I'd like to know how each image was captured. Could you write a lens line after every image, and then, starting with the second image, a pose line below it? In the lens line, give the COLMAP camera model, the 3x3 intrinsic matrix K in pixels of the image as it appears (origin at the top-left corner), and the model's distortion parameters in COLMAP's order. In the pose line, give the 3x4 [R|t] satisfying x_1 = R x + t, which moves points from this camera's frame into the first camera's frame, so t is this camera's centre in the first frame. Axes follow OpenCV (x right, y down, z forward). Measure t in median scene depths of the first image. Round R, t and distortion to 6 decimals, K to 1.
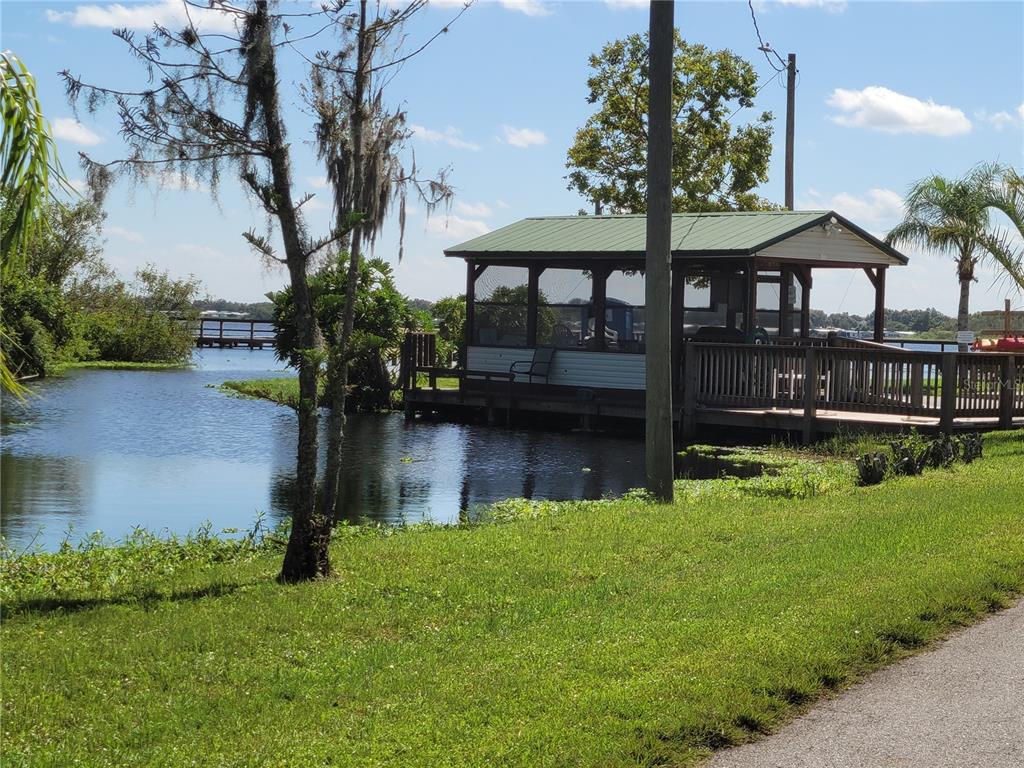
lens RADIAL K [[2113.7, 0, 512.0], [0, 2113.7, 384.0], [0, 0, 1]] dist [-0.010643, -0.376542]
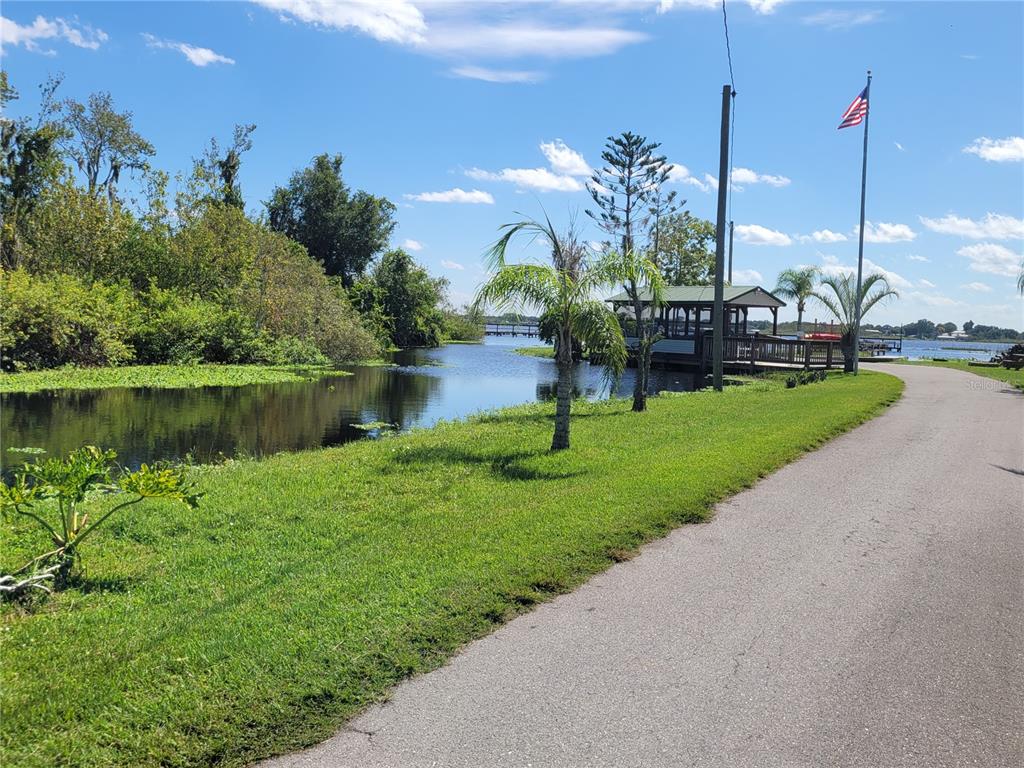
lens RADIAL K [[870.1, 0, 512.0], [0, 870.1, 384.0], [0, 0, 1]] dist [0.054966, 0.002740]
pose [[0.995841, 0.014148, -0.090001, -0.048942], [-0.010660, 0.999178, 0.039115, 0.000468], [0.090480, -0.037993, 0.995173, -0.100692]]
